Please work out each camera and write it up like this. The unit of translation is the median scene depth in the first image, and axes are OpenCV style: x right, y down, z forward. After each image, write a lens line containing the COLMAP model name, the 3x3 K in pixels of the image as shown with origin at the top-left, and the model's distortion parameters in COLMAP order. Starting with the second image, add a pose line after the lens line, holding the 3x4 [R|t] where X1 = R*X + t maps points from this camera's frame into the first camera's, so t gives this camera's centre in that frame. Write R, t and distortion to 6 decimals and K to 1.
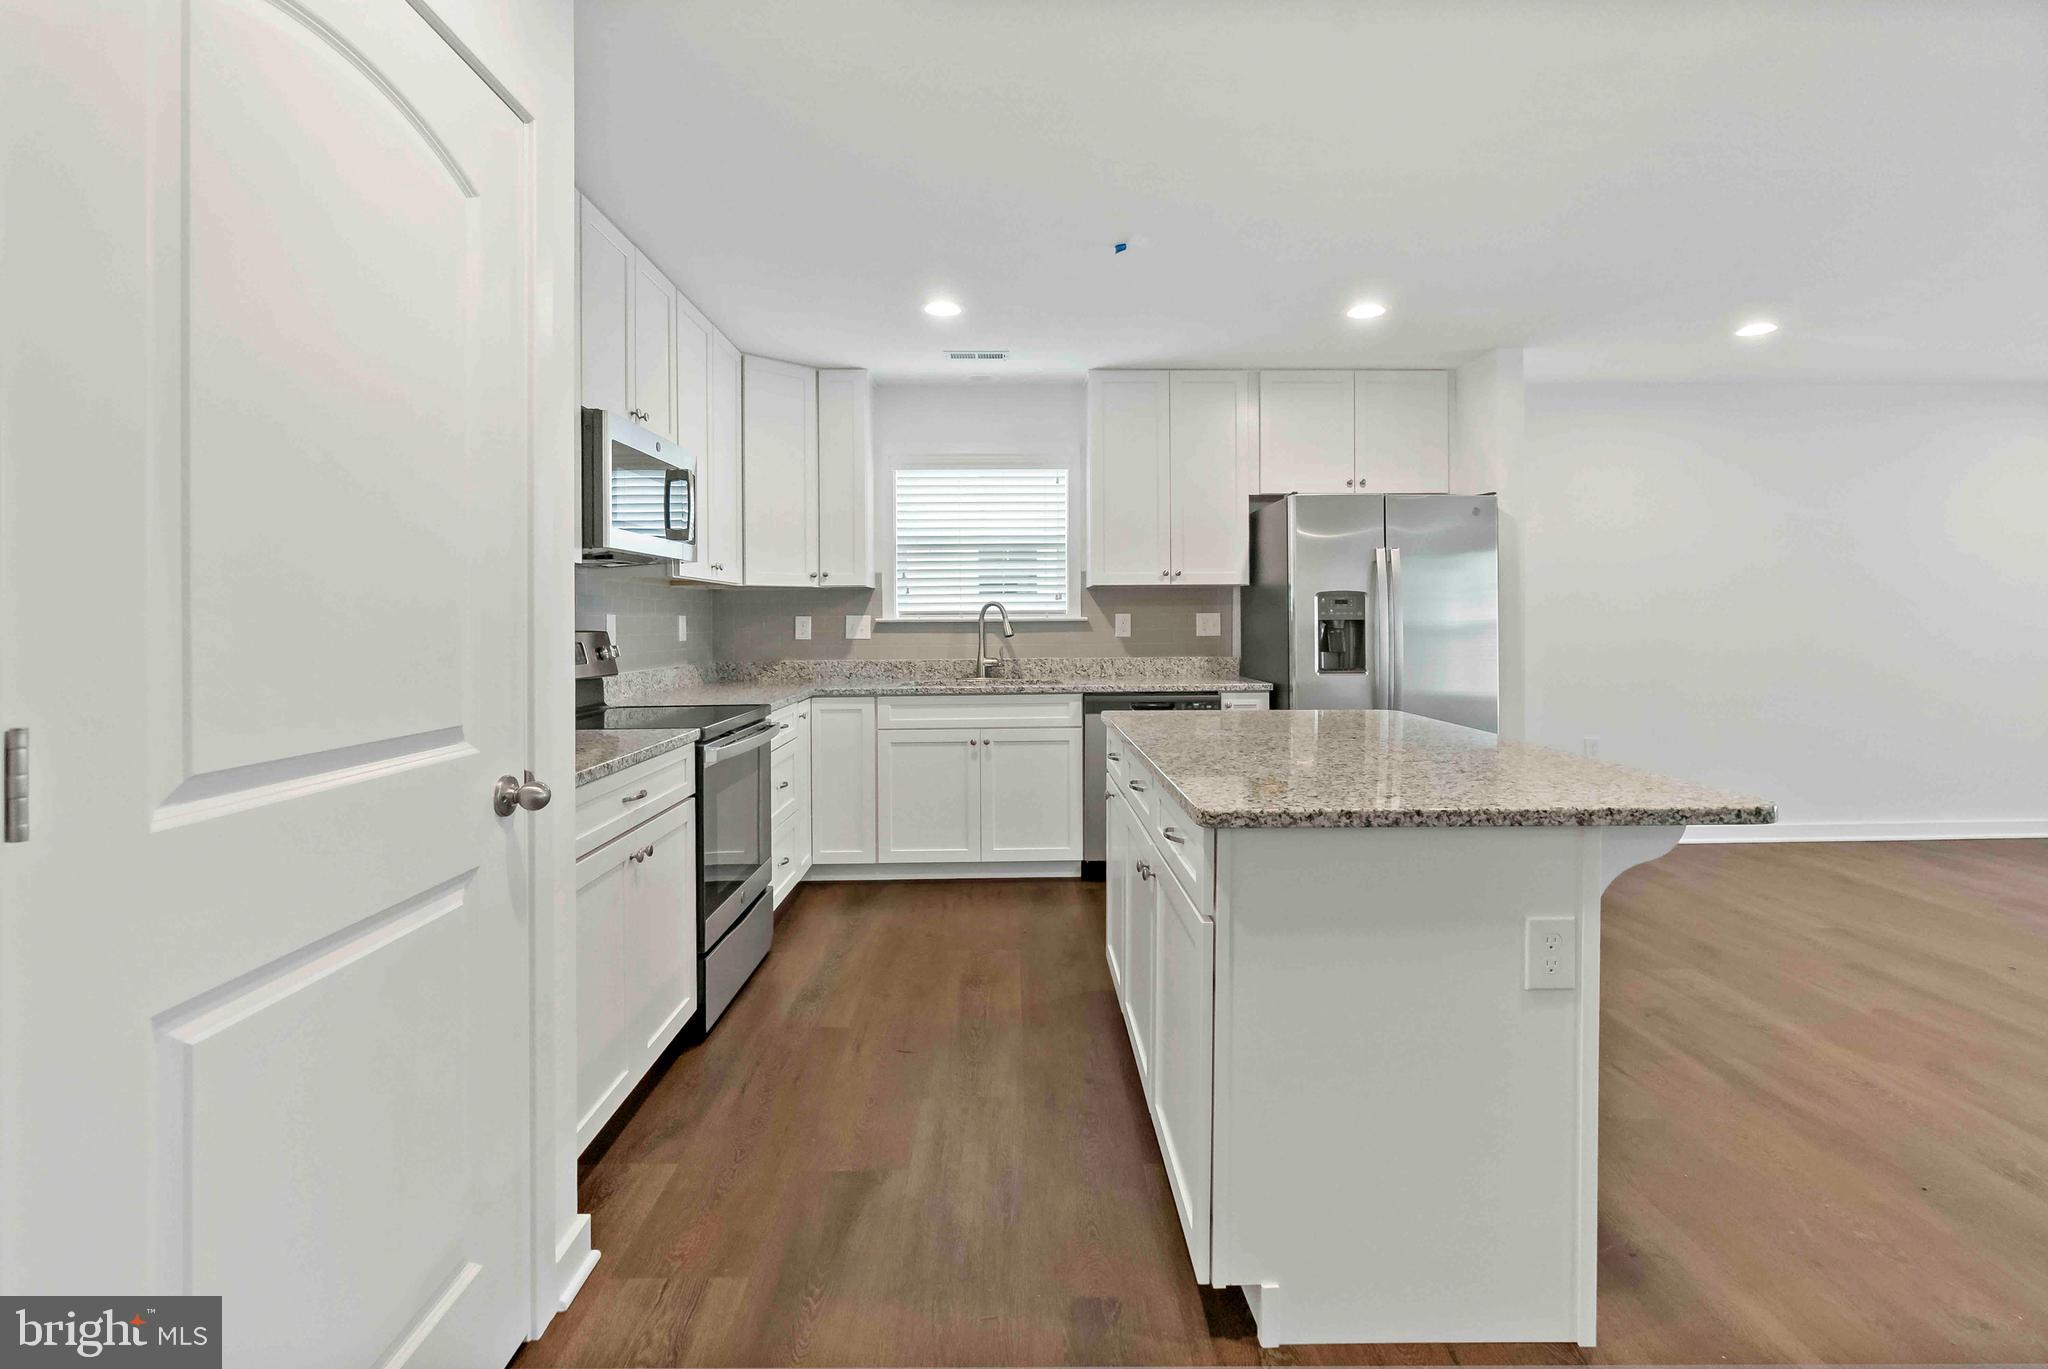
lens RADIAL K [[895.7, 0, 1037.2], [0, 895.7, 638.4], [0, 0, 1]] dist [0.000546, 0.000109]
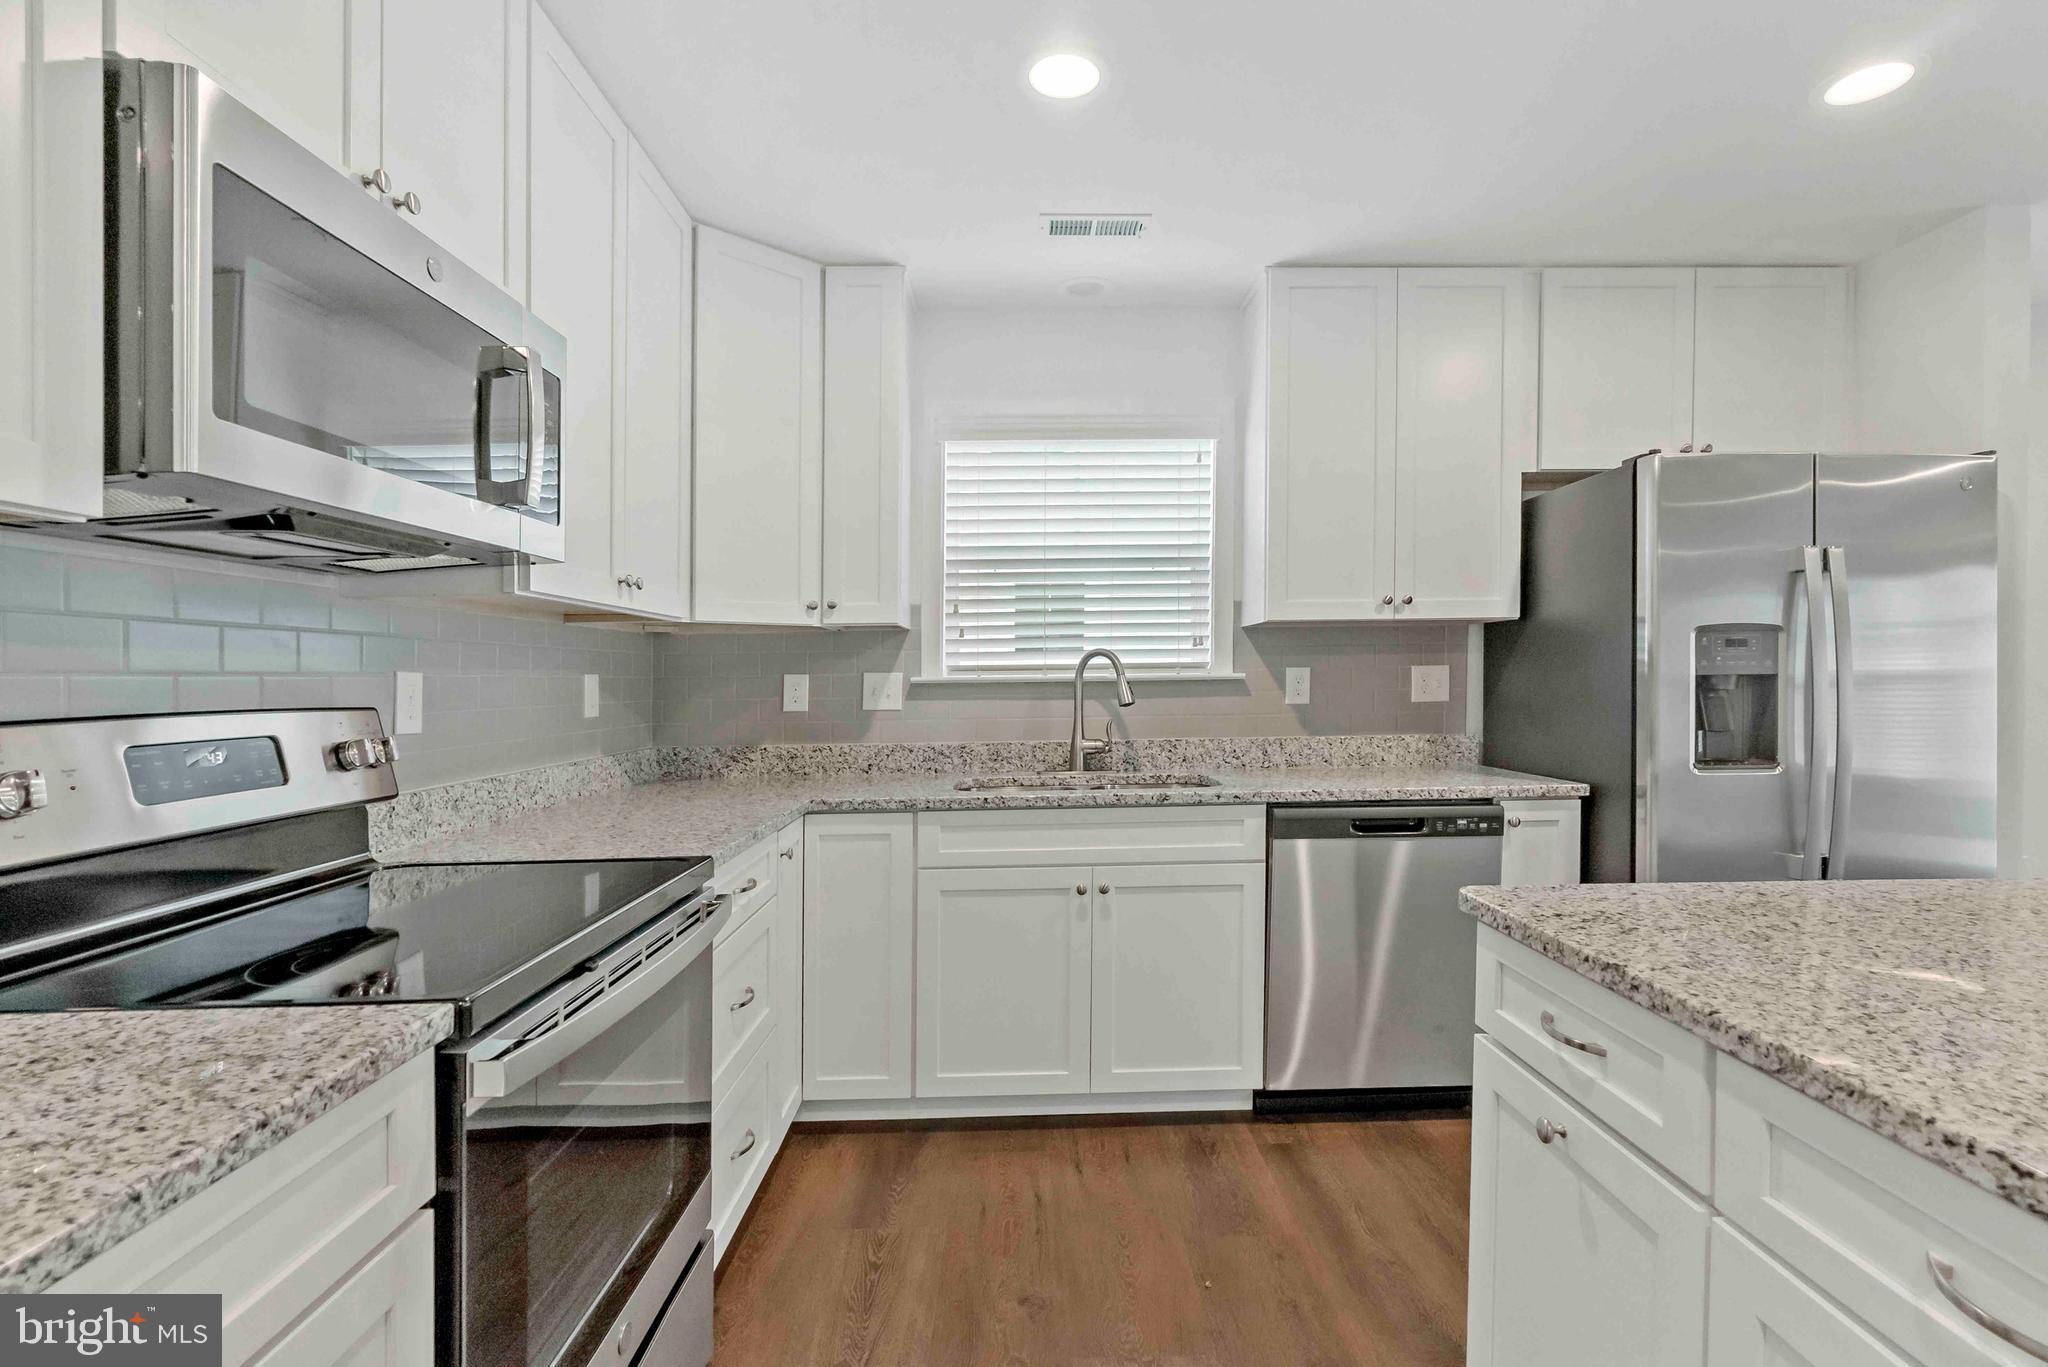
lens RADIAL K [[1049.7, 0, 1024.0], [0, 1049.7, 683.5], [0, 0, 1]] dist [-0.001916, -0.000082]
pose [[0.998370, -0.004978, -0.056849, -0.066099], [0.004111, 0.999874, -0.015362, -0.006870], [0.056918, 0.015103, 0.998265, 0.299422]]
